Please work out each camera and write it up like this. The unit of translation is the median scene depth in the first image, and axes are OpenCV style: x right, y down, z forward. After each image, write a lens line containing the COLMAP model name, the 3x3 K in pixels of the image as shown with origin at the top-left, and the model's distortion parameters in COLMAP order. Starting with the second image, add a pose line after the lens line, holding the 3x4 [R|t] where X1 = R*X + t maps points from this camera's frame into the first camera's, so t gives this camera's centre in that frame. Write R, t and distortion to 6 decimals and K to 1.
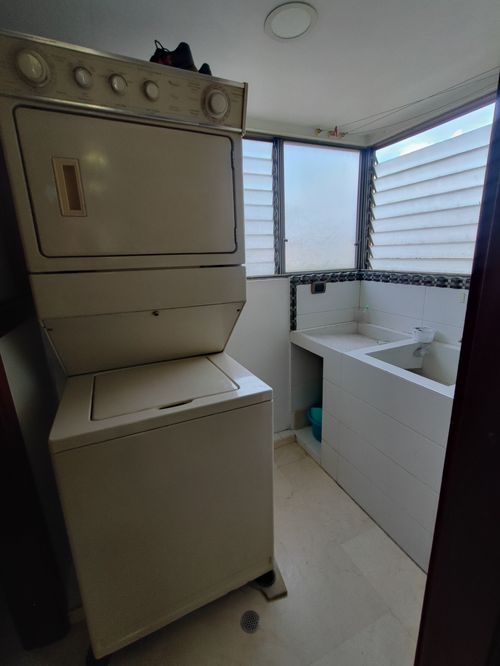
lens RADIAL K [[307.8, 0, 252.2], [0, 307.8, 334.9], [0, 0, 1]] dist [-0.010819, 0.000872]
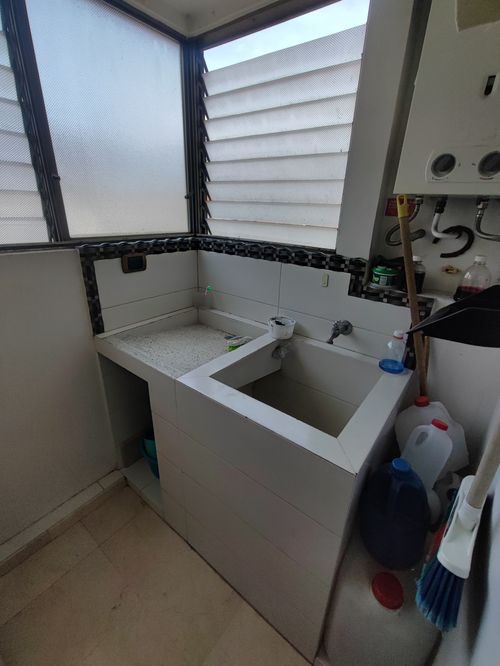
lens RADIAL K [[307.8, 0, 250.8], [0, 307.8, 331.3], [0, 0, 1]] dist [-0.010819, 0.000872]
pose [[0.884407, -0.114875, 0.452359, 0.127573], [0.057995, 0.988773, 0.137710, -0.089024], [-0.463099, -0.095557, 0.881140, 0.319086]]
